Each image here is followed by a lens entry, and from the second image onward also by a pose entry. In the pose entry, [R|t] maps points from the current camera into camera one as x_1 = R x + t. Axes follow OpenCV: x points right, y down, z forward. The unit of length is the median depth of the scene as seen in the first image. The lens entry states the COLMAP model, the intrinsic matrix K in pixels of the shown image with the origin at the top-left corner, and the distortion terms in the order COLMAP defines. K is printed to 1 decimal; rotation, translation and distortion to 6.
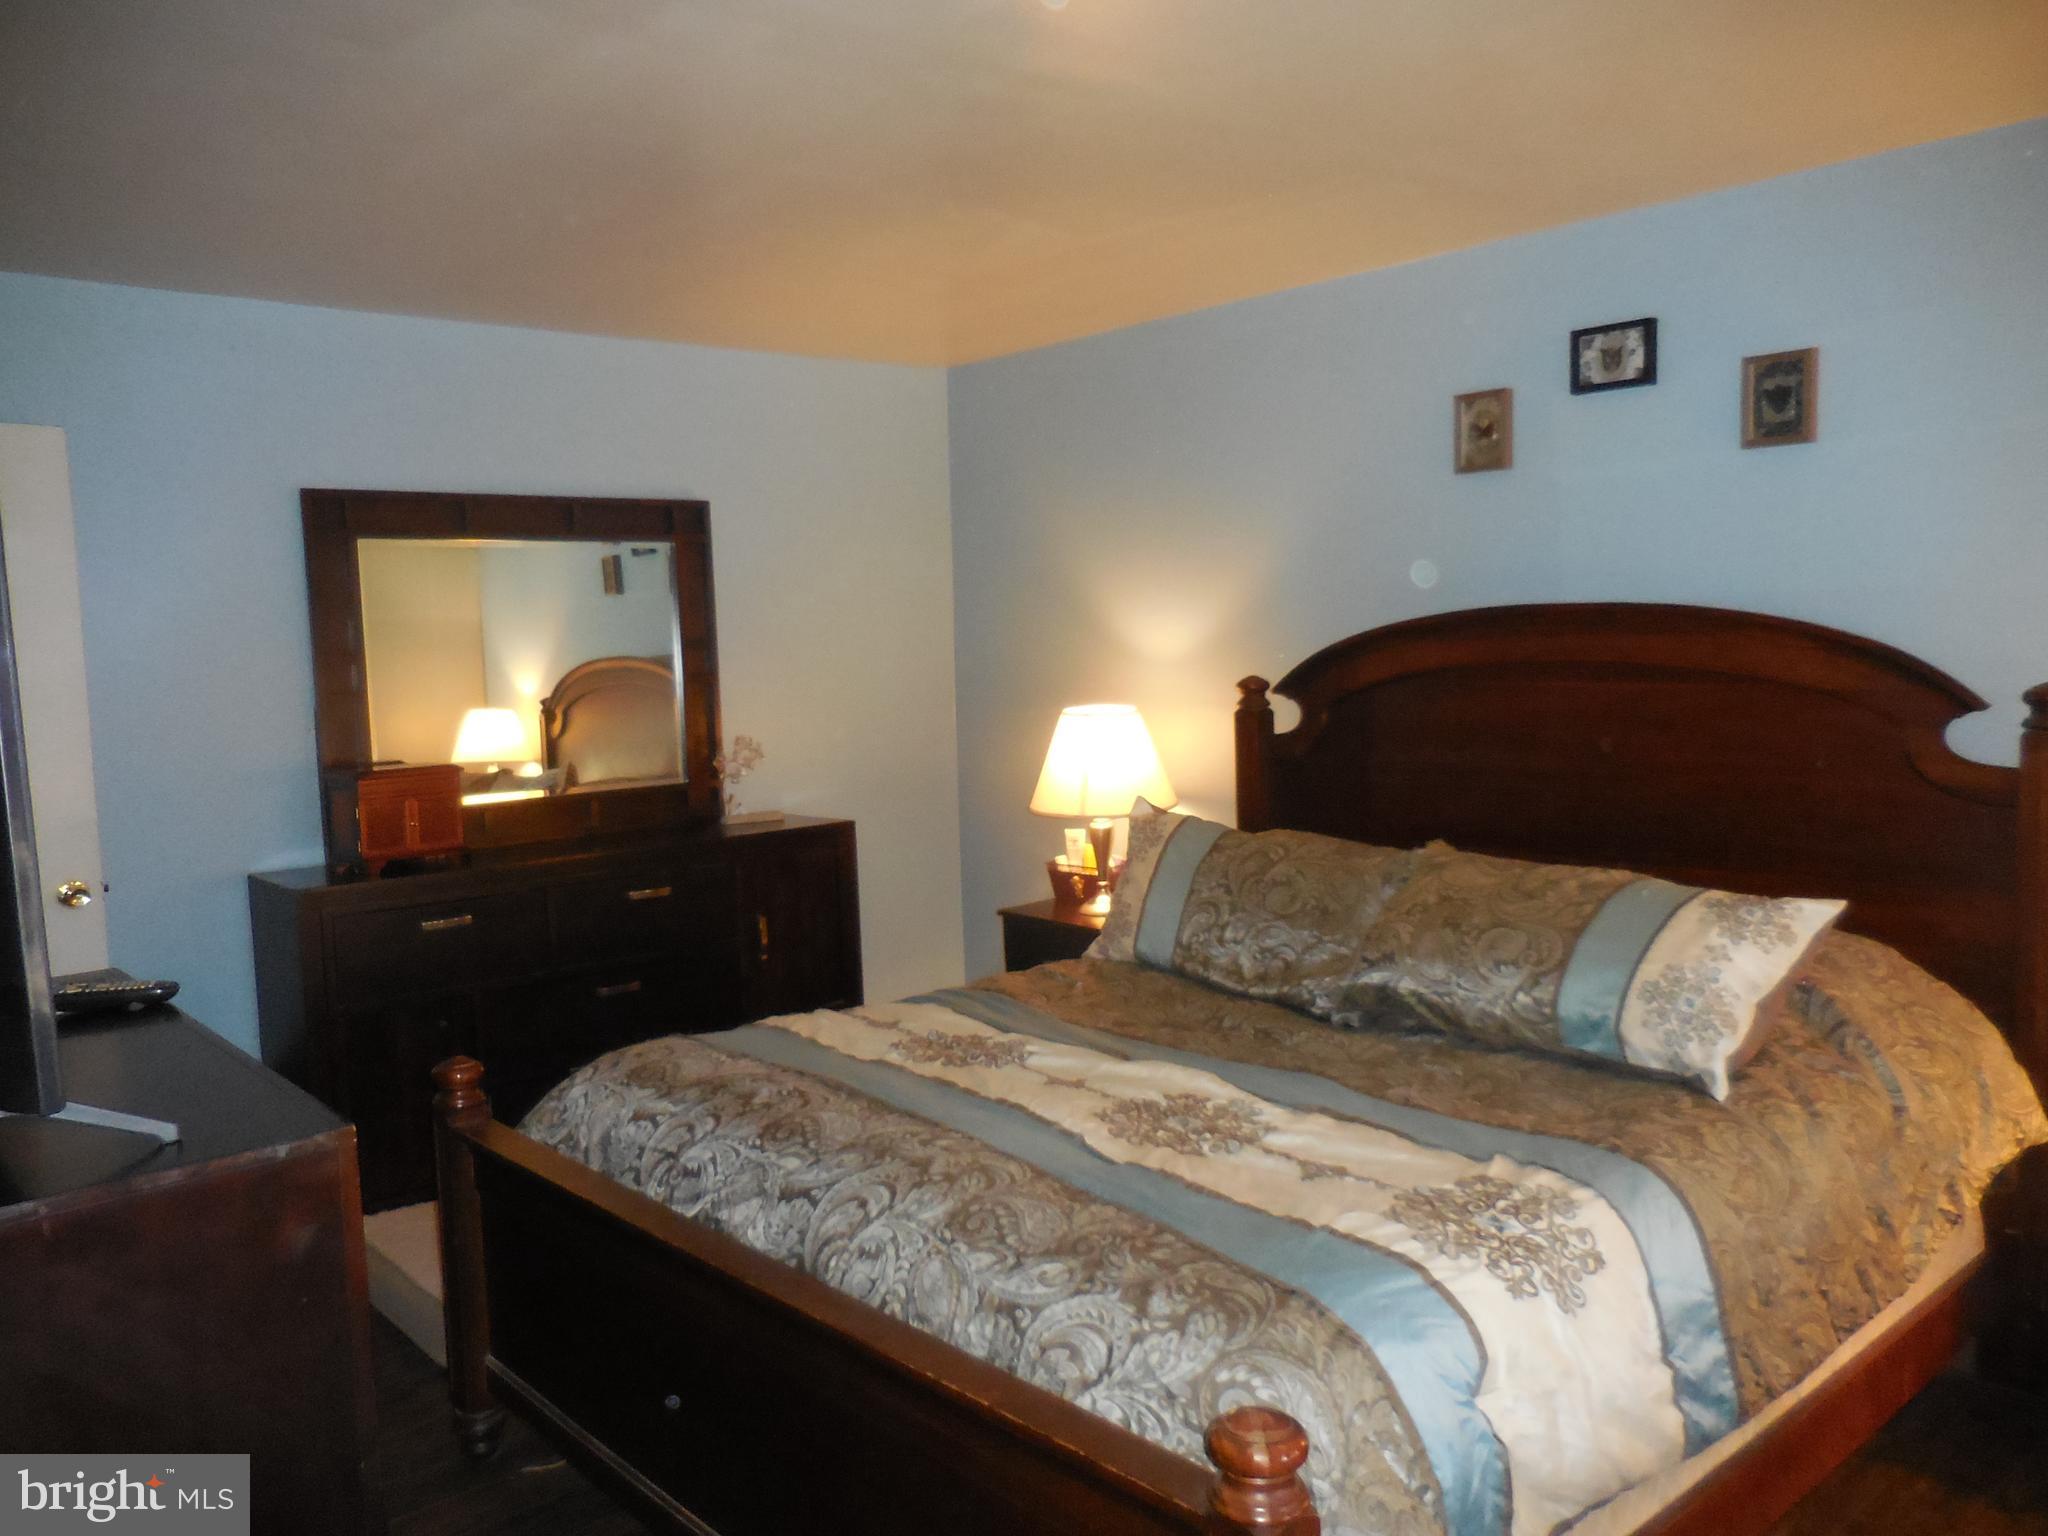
lens RADIAL K [[1552.0, 0, 1024.0], [0, 1552.0, 768.0], [0, 0, 1]] dist [0.010869, 0.005806]
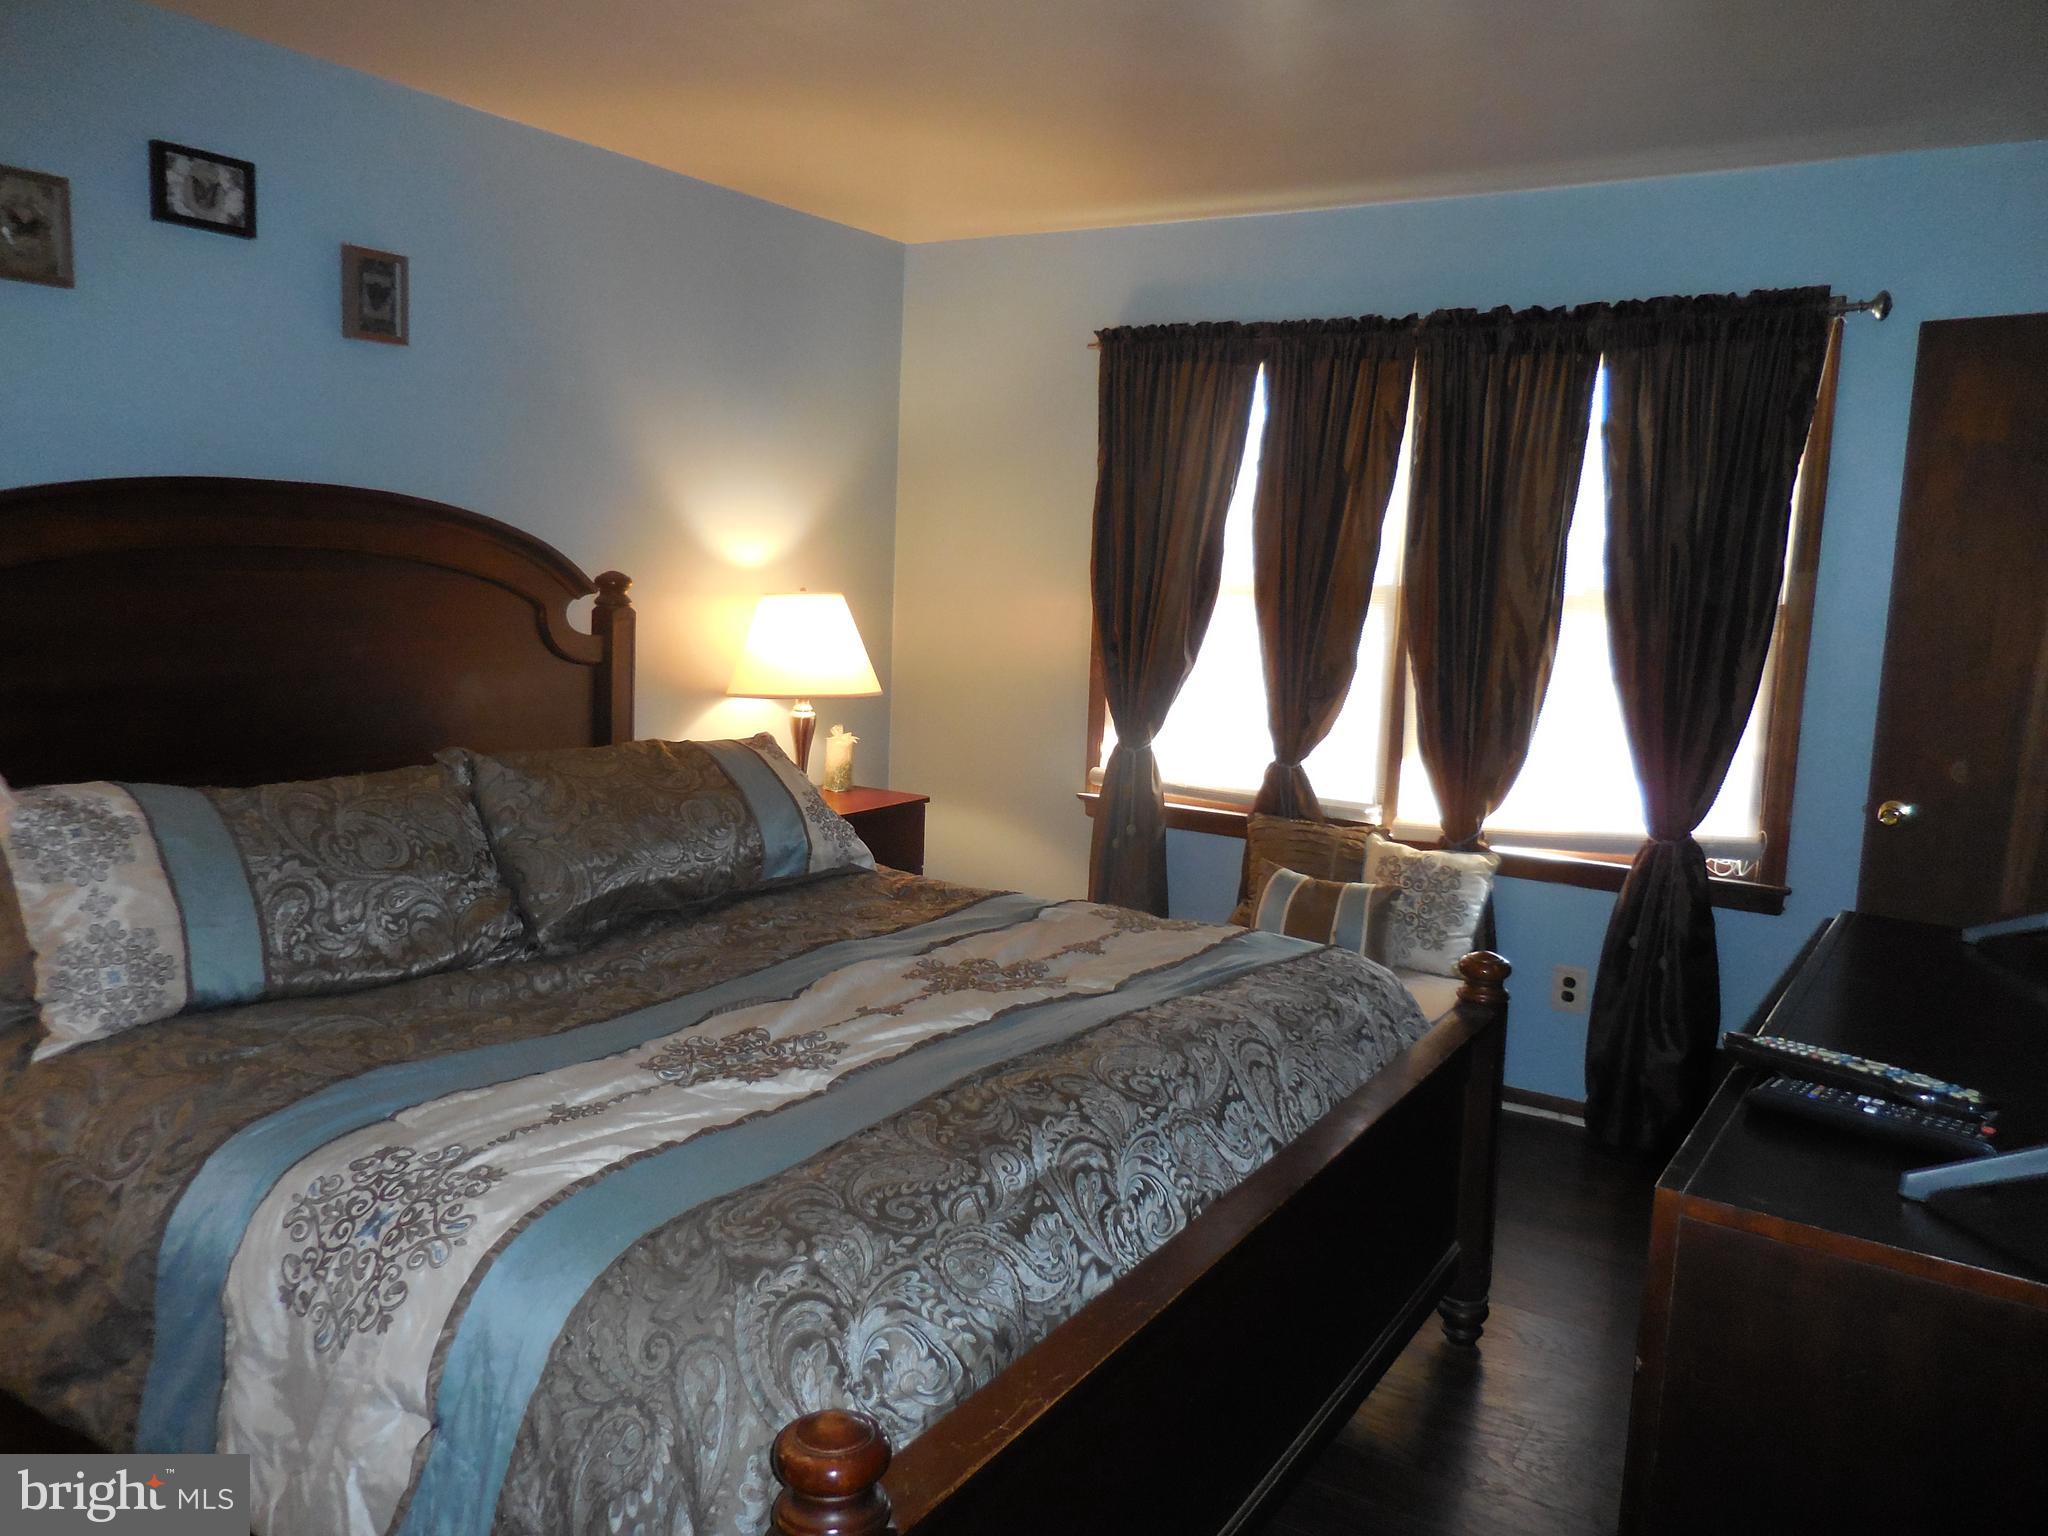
lens RADIAL K [[1552.0, 0, 1024.0], [0, 1552.0, 768.0], [0, 0, 1]] dist [0.010869, 0.005806]
pose [[-0.267435, -0.117229, 0.956418, -0.656376], [0.055486, 0.989051, 0.136744, -0.044572], [-0.961977, 0.089638, -0.258003, 0.883248]]
